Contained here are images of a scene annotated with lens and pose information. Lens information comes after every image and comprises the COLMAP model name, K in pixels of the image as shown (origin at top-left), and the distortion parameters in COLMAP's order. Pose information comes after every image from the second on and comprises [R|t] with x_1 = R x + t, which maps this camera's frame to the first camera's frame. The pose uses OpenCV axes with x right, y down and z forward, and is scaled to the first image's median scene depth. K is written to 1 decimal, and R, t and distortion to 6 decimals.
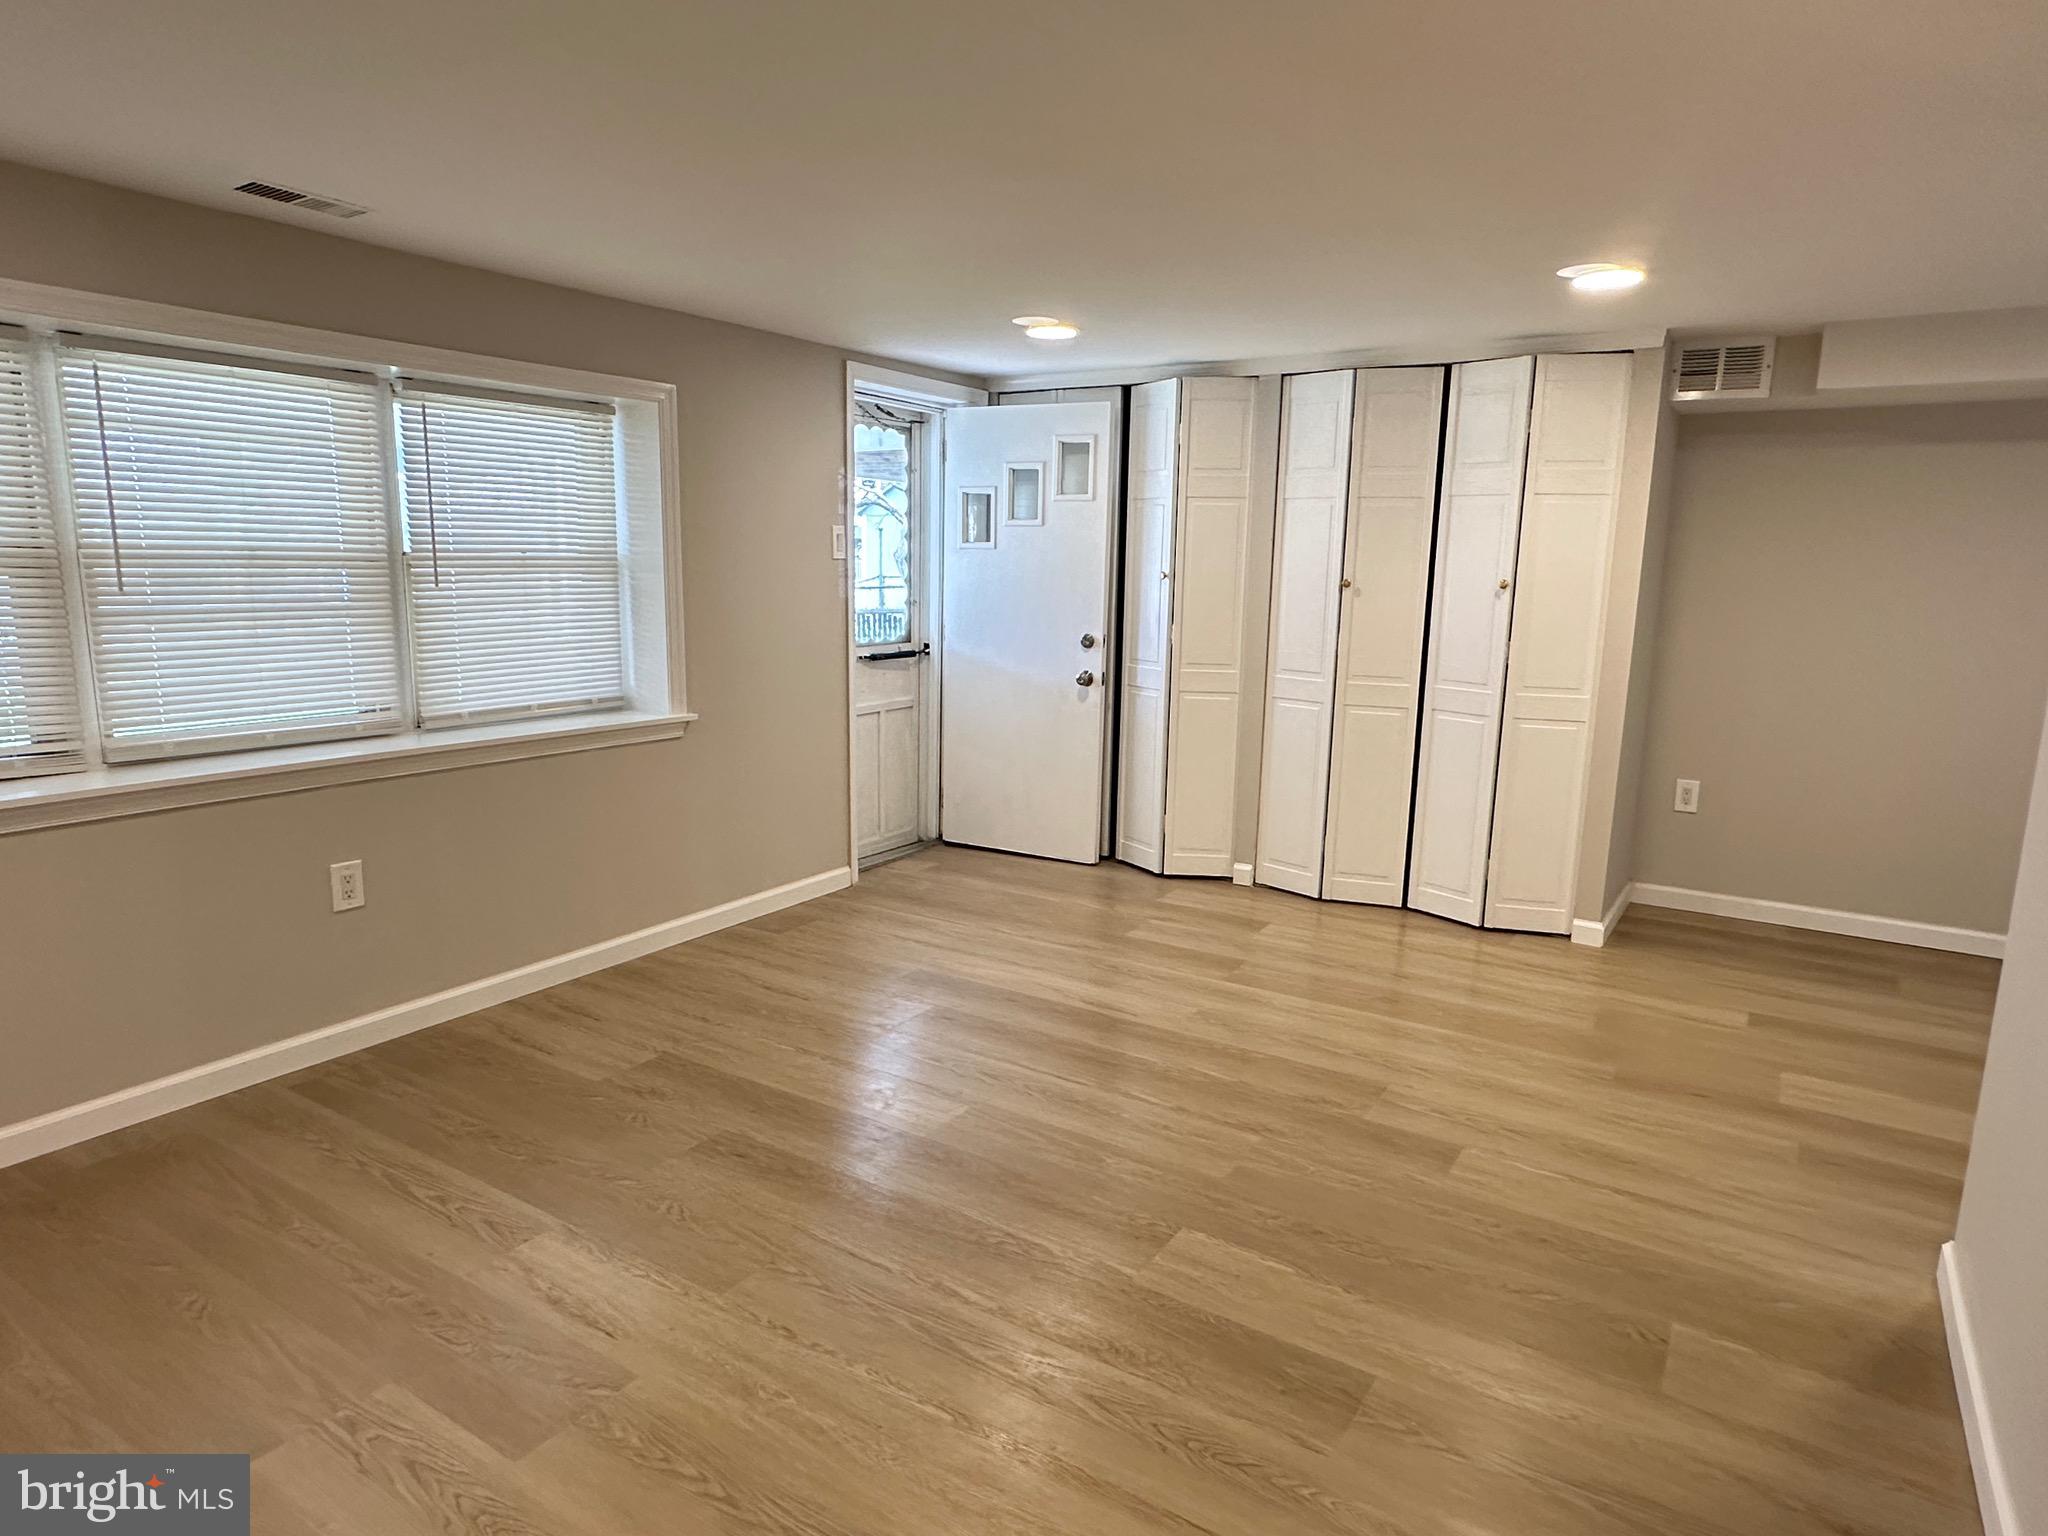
lens RADIAL K [[1182.1, 0, 1023.3], [0, 1182.1, 764.1], [0, 0, 1]] dist [0.004753, -0.001905]
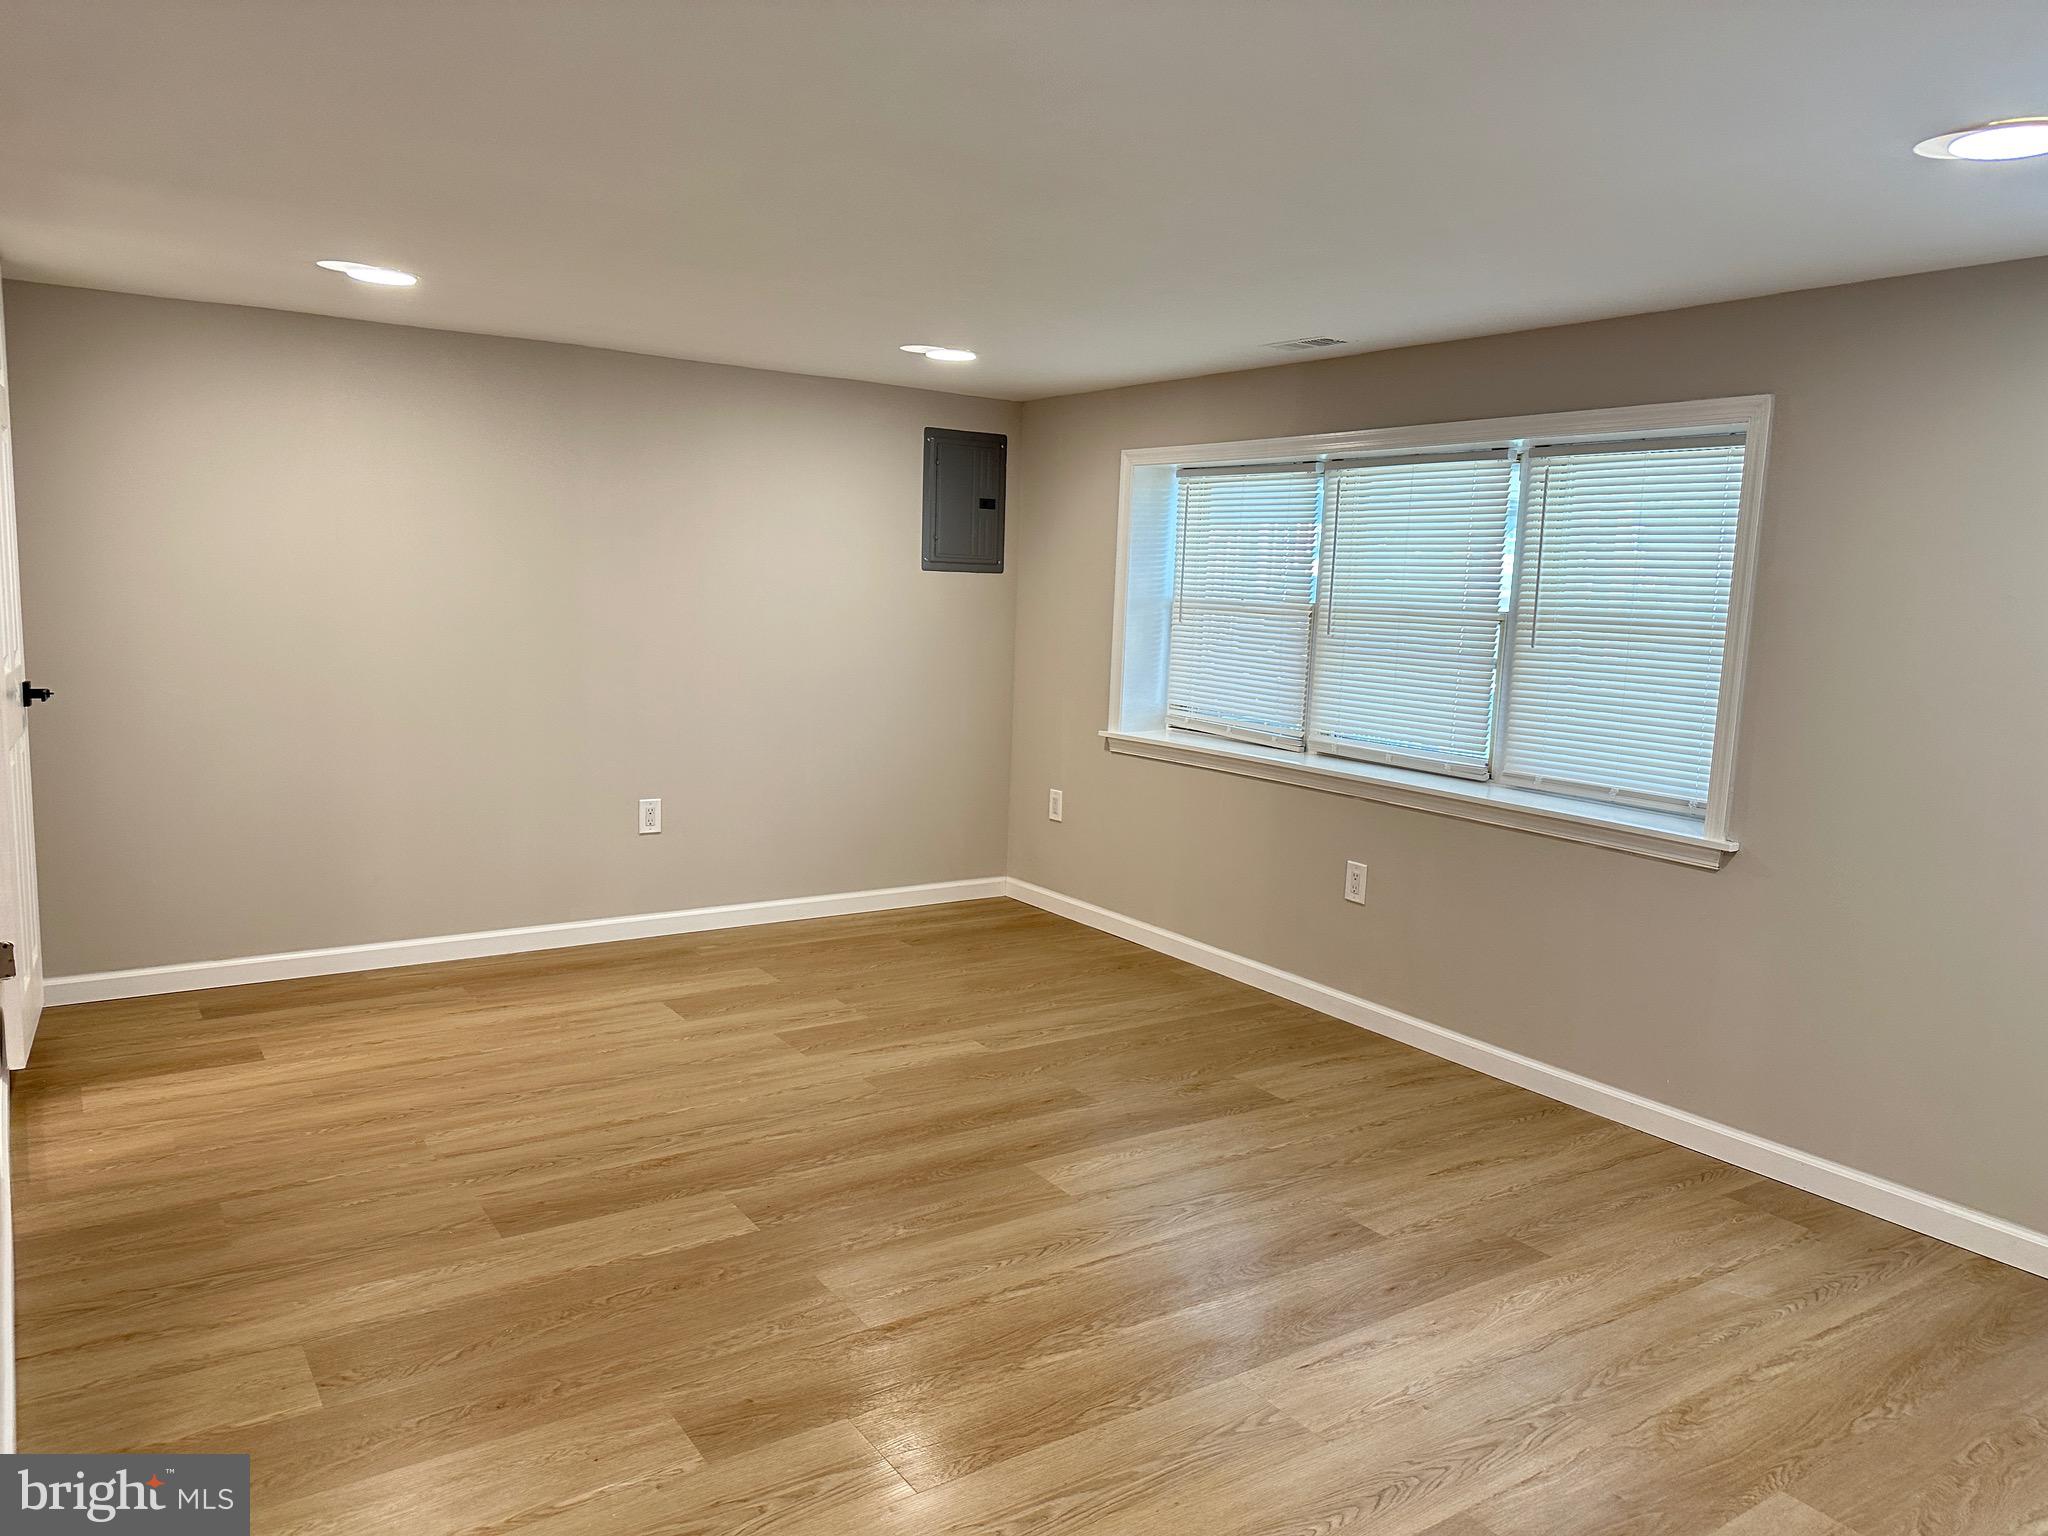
lens RADIAL K [[1436.8, 0, 1042.0], [0, 1436.8, 780.8], [0, 0, 1]] dist [0.046453, -0.078502]
pose [[-0.378429, 0.096754, -0.920560, 0.833680], [-0.206137, 0.960738, 0.185716, -0.190076], [0.902385, 0.260042, -0.343627, 1.115936]]
